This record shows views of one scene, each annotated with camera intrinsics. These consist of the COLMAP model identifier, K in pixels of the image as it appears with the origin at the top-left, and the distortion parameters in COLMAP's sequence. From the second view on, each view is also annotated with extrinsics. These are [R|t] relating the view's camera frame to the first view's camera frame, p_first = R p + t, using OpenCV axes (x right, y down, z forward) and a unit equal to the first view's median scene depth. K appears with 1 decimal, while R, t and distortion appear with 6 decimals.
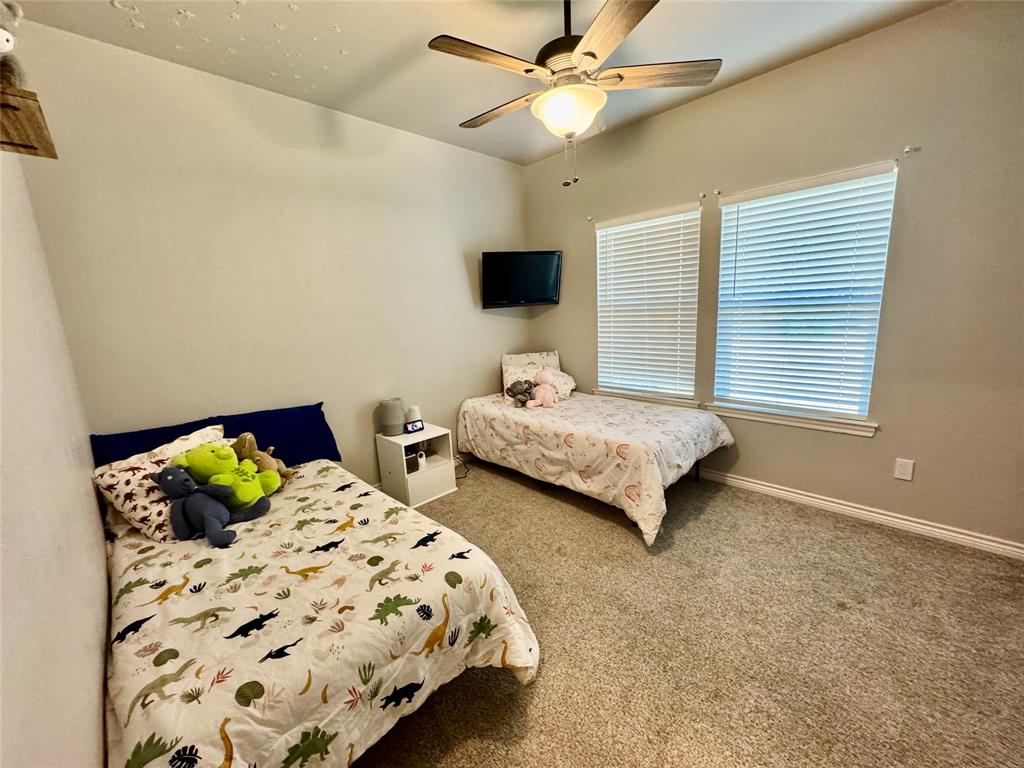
lens RADIAL K [[406.0, 0, 512.0], [0, 406.0, 384.0], [0, 0, 1]] dist [-0.001270, -0.000128]
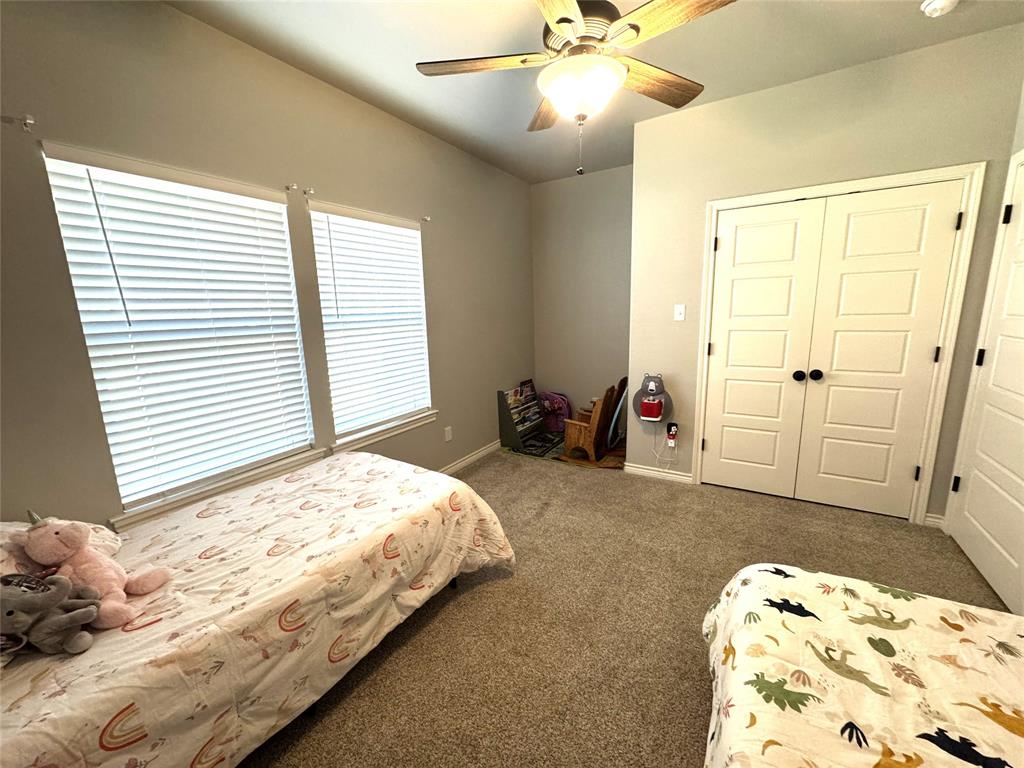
lens RADIAL K [[406.0, 0, 512.0], [0, 406.0, 384.0], [0, 0, 1]] dist [-0.001270, -0.000128]
pose [[-0.245353, -0.120820, 0.961875, -0.444933], [0.221026, 0.959099, 0.176851, -0.157175], [-0.943901, 0.255990, -0.208614, 0.903394]]
